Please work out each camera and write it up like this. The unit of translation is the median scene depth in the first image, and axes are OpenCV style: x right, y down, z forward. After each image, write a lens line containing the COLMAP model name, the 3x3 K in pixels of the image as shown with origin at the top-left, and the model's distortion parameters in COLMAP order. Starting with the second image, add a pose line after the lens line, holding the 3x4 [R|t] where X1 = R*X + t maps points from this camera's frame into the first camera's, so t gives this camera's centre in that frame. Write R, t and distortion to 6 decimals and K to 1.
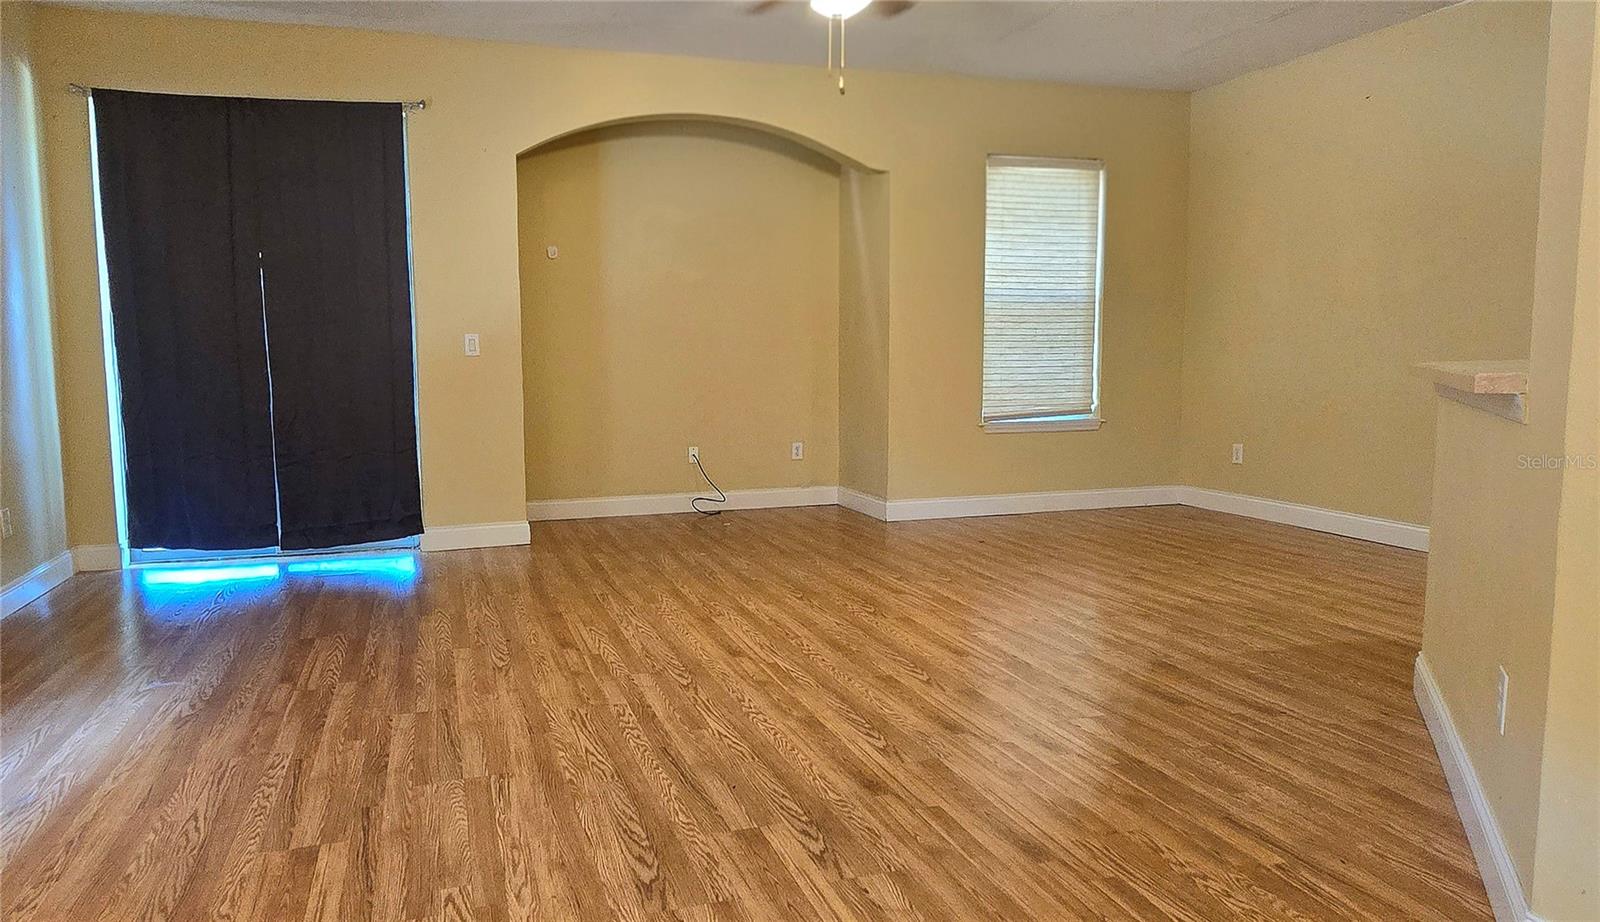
lens RADIAL K [[1063.4, 0, 799.8], [0, 1063.4, 457.9], [0, 0, 1]] dist [-0.032092, -0.000111]
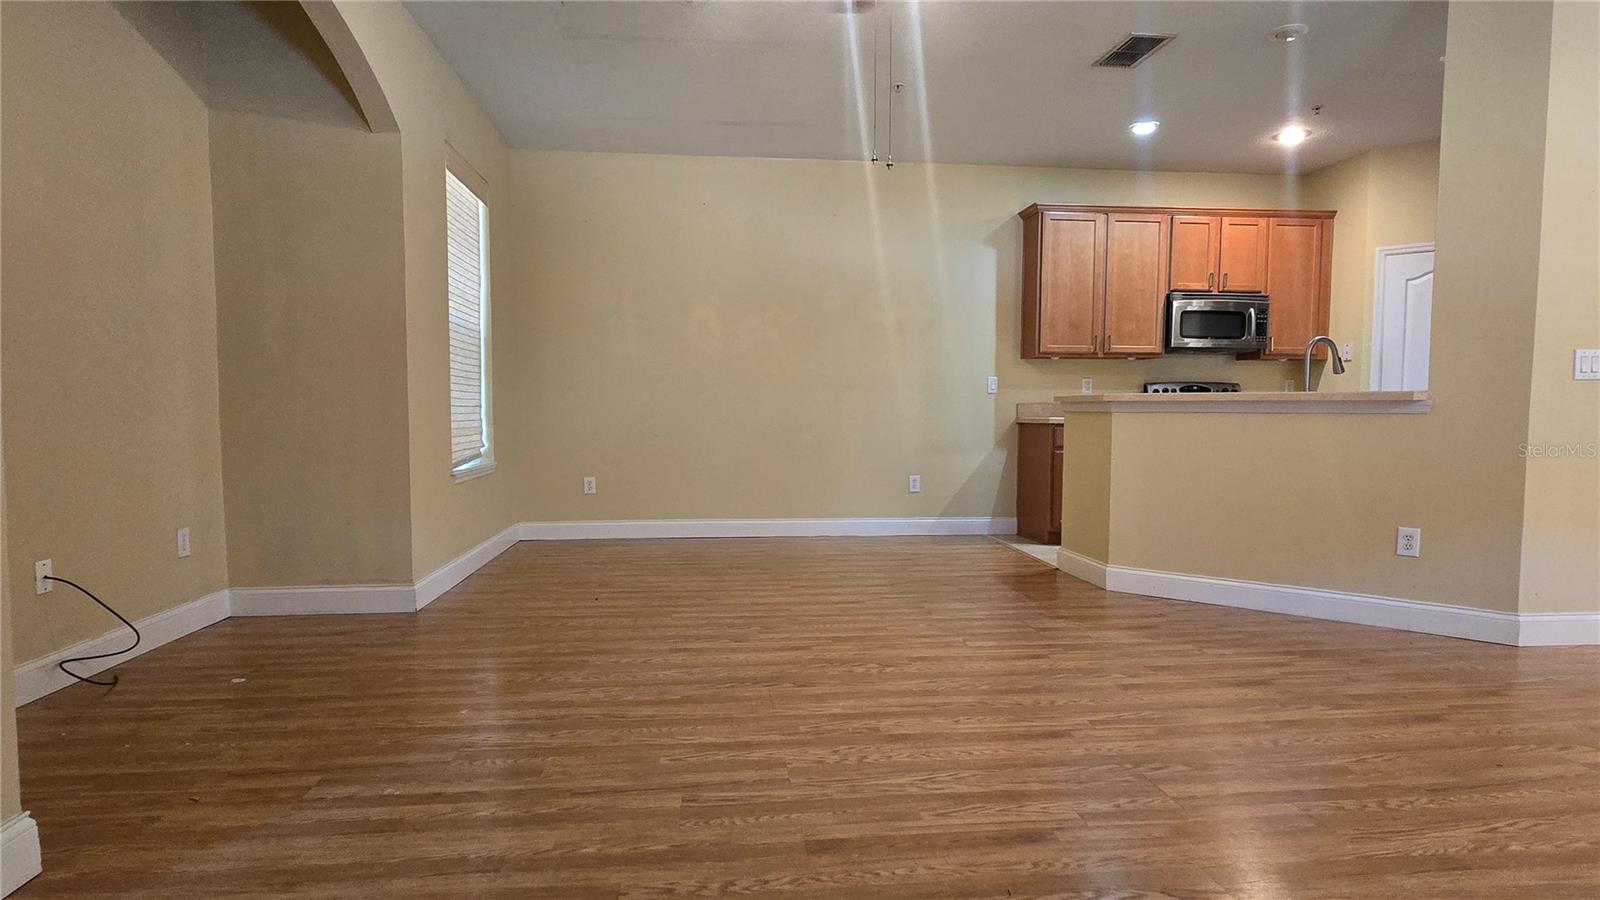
lens RADIAL K [[835.8, 0, 792.4], [0, 835.8, 451.0], [0, 0, 1]] dist [-0.020576, 0.001982]
pose [[0.229706, -0.039464, 0.972460, -0.632294], [0.100600, 0.994788, 0.016607, -0.052290], [-0.968047, 0.094015, 0.232479, 0.920433]]
